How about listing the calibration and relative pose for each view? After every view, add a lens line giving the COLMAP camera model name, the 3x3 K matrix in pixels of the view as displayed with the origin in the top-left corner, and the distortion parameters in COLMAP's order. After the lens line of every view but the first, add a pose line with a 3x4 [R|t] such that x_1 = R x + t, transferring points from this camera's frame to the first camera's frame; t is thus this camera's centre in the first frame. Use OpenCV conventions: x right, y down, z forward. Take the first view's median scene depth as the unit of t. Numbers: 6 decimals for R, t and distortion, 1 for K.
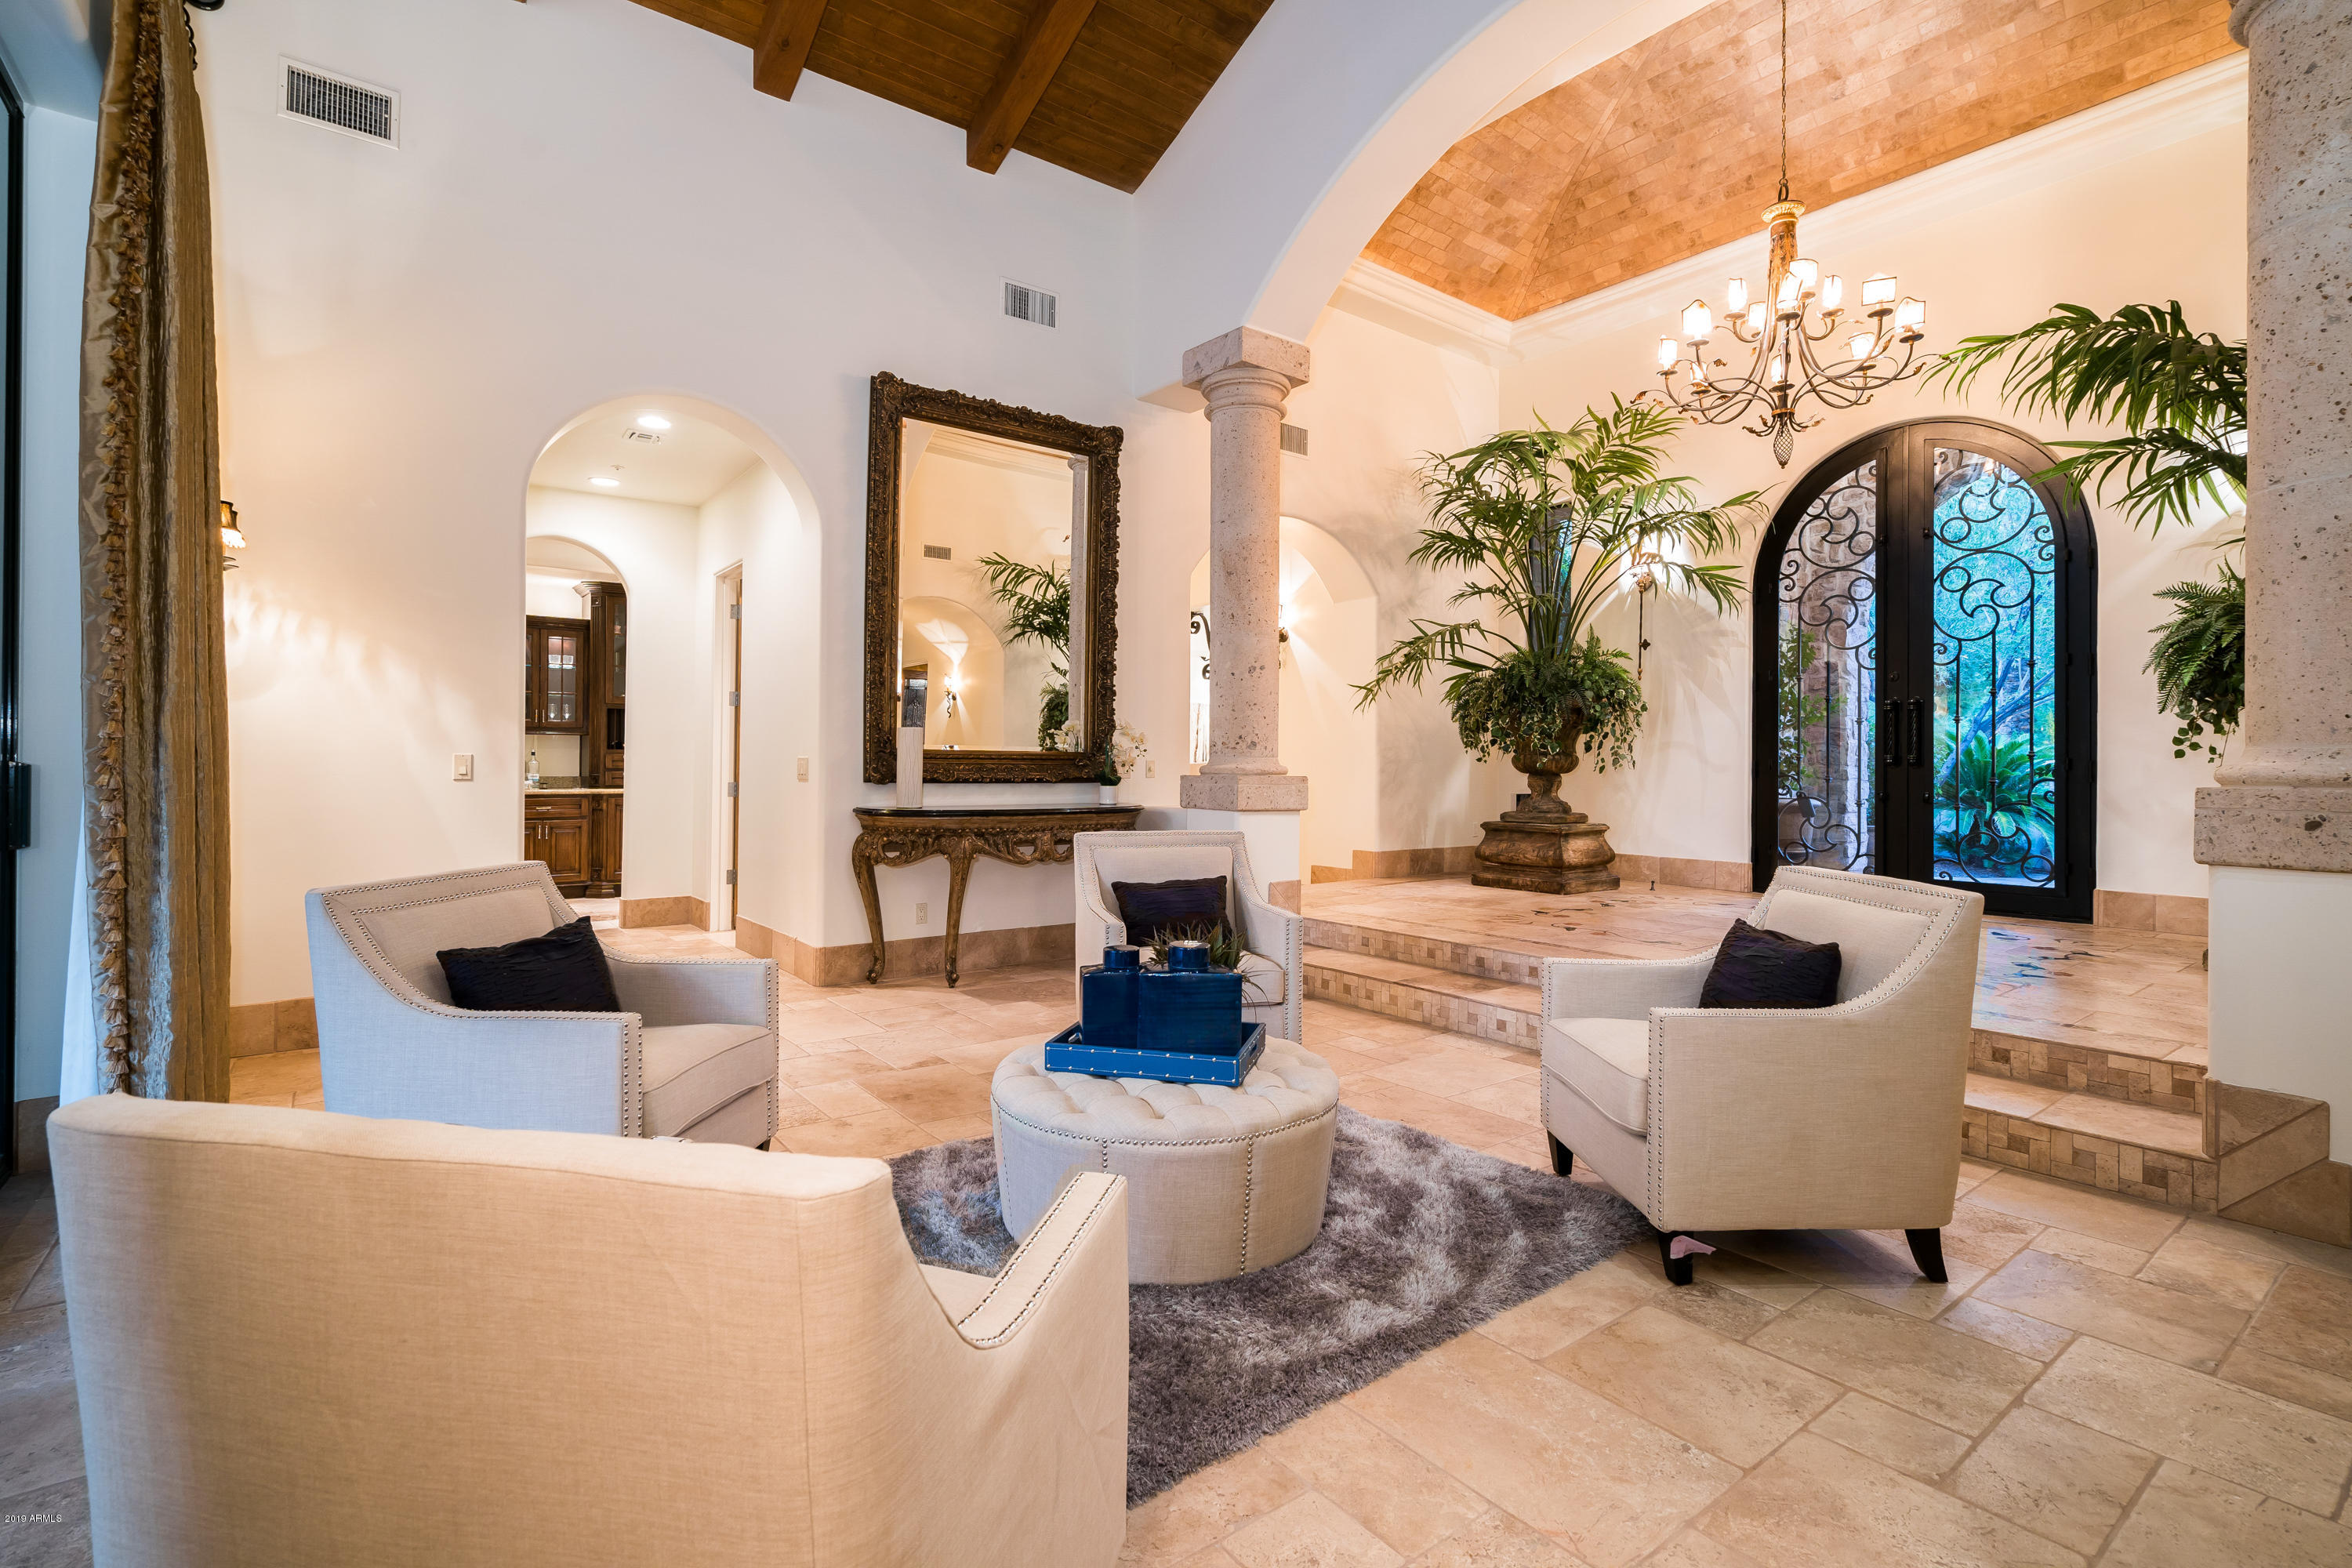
lens RADIAL K [[1075.9, 0, 1186.9], [0, 1075.9, 767.5], [0, 0, 1]] dist [-0.003190, 0.000019]
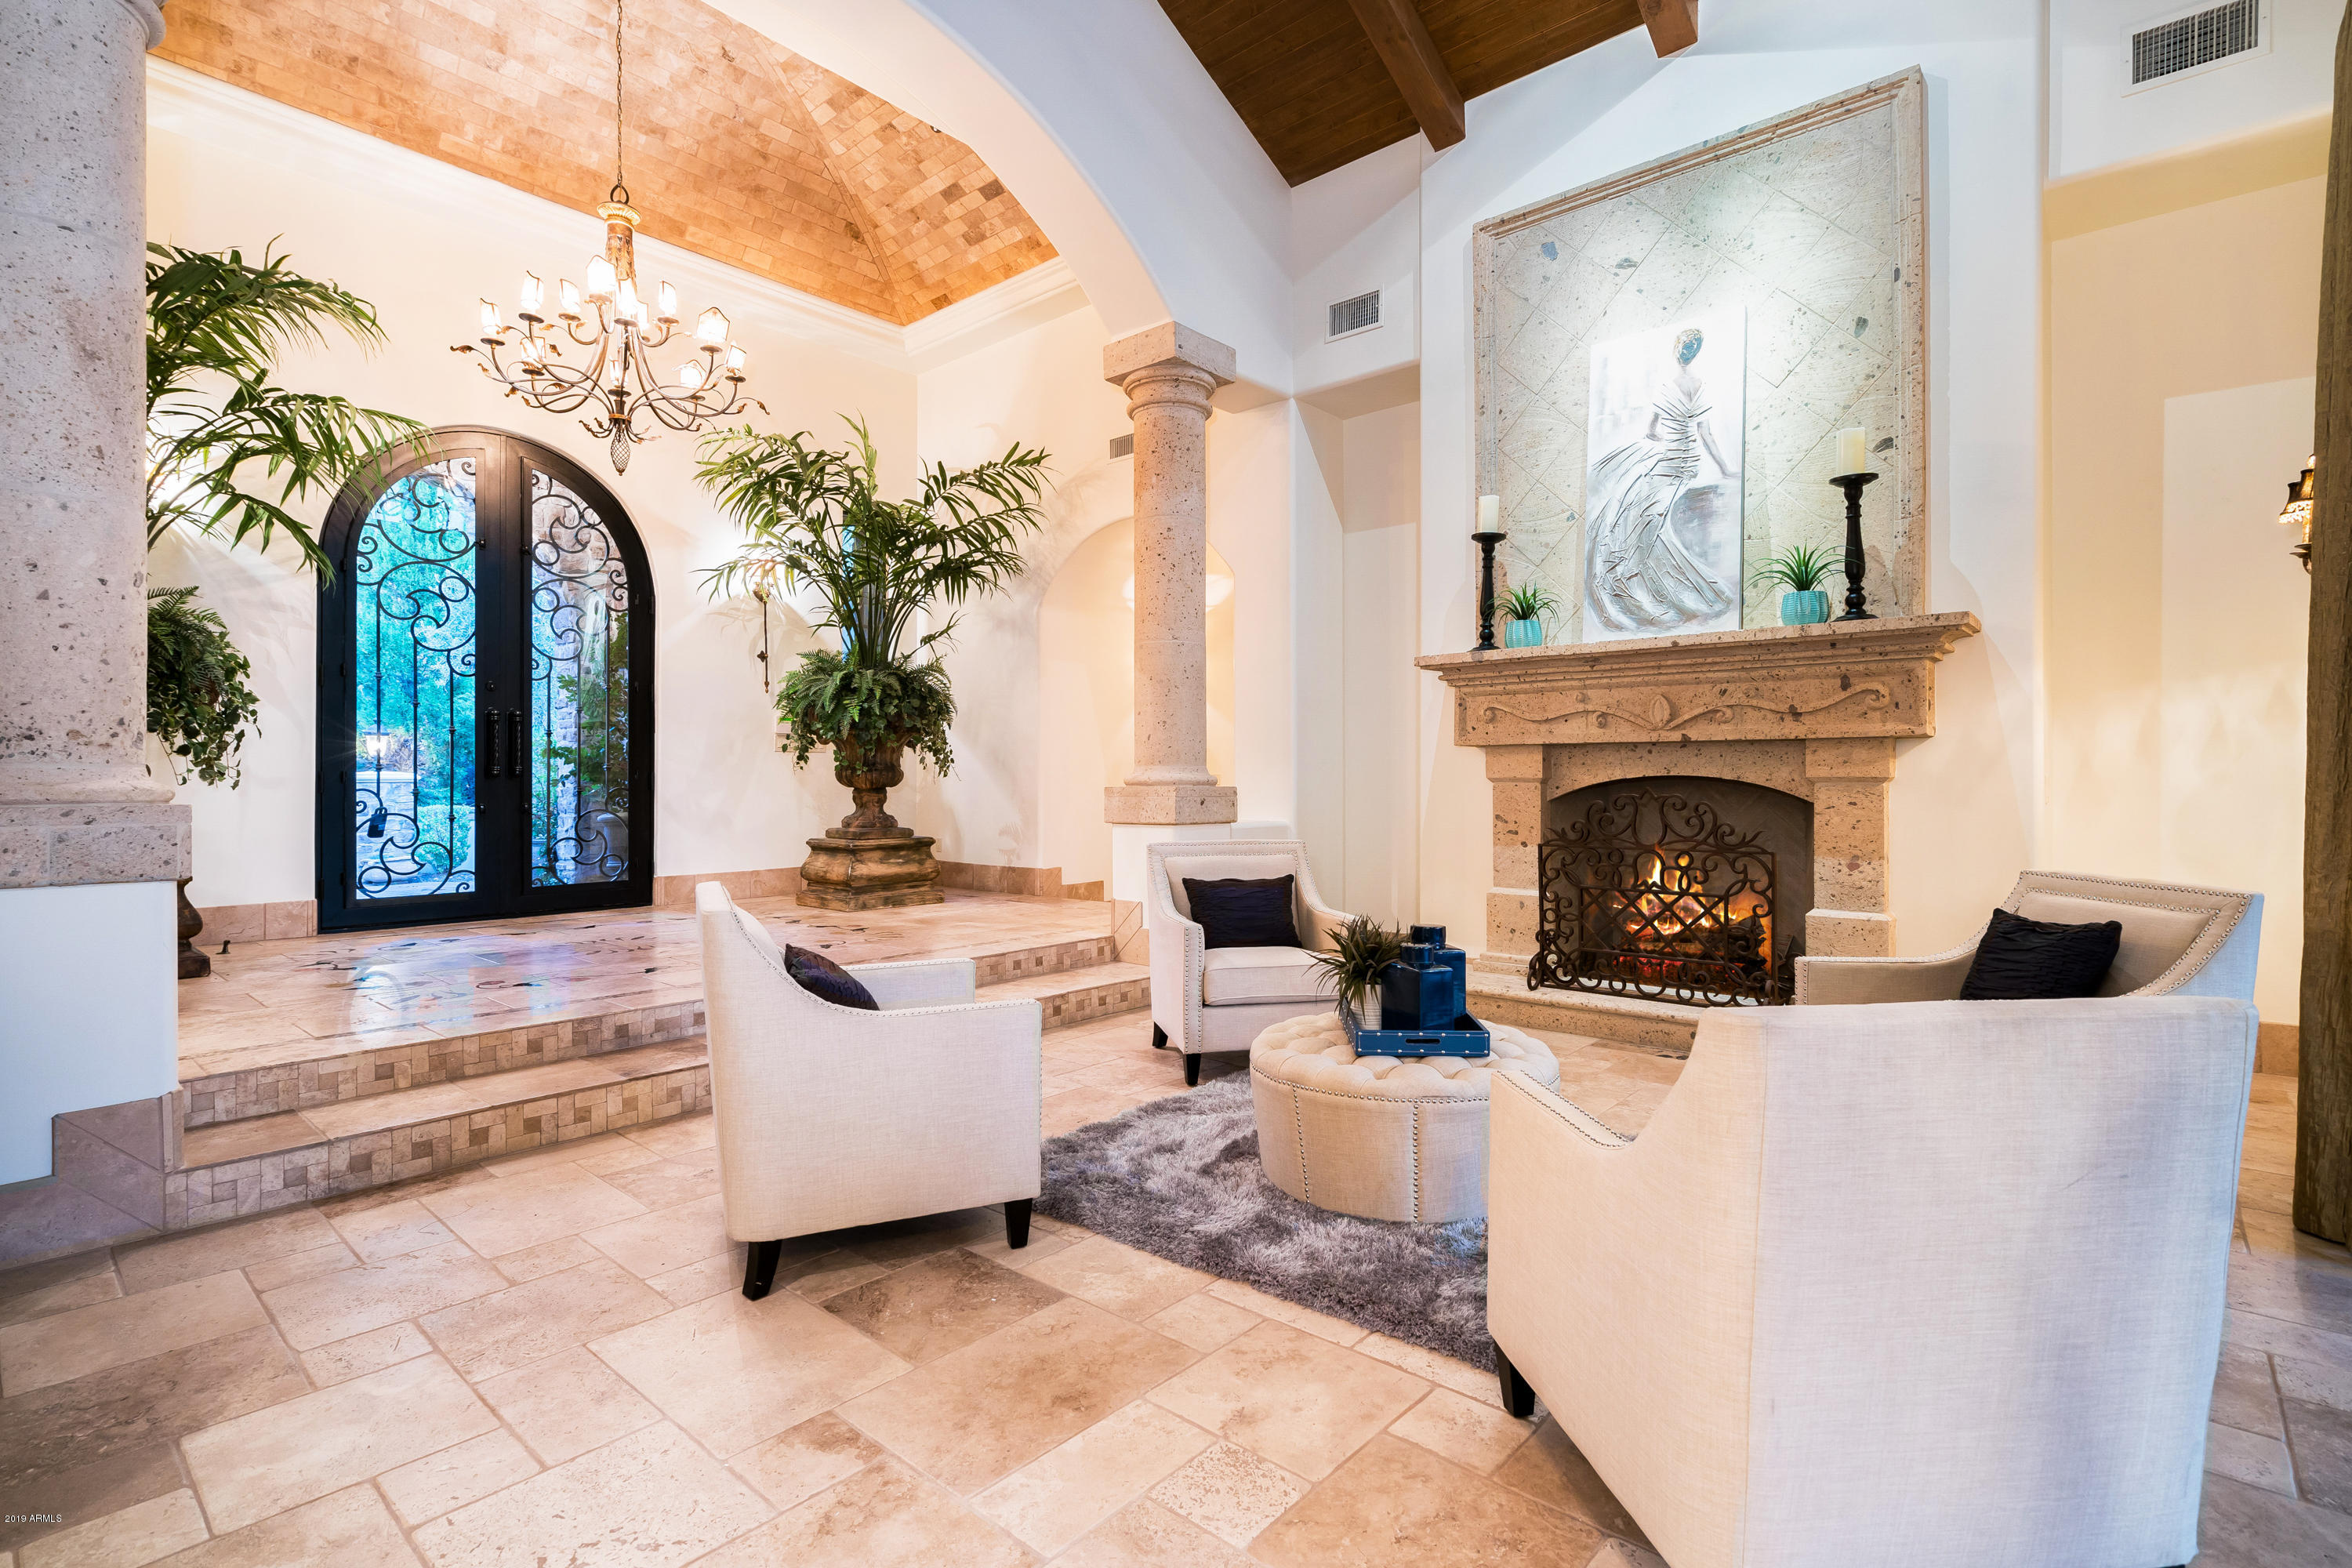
lens RADIAL K [[1075.9, 0, 1191.6], [0, 1075.9, 788.1], [0, 0, 1]] dist [-0.003190, 0.000019]
pose [[-0.183679, -0.015154, 0.982869, -0.542782], [0.006117, 0.999844, 0.016559, -0.005074], [-0.982967, 0.009054, -0.183558, 0.707593]]
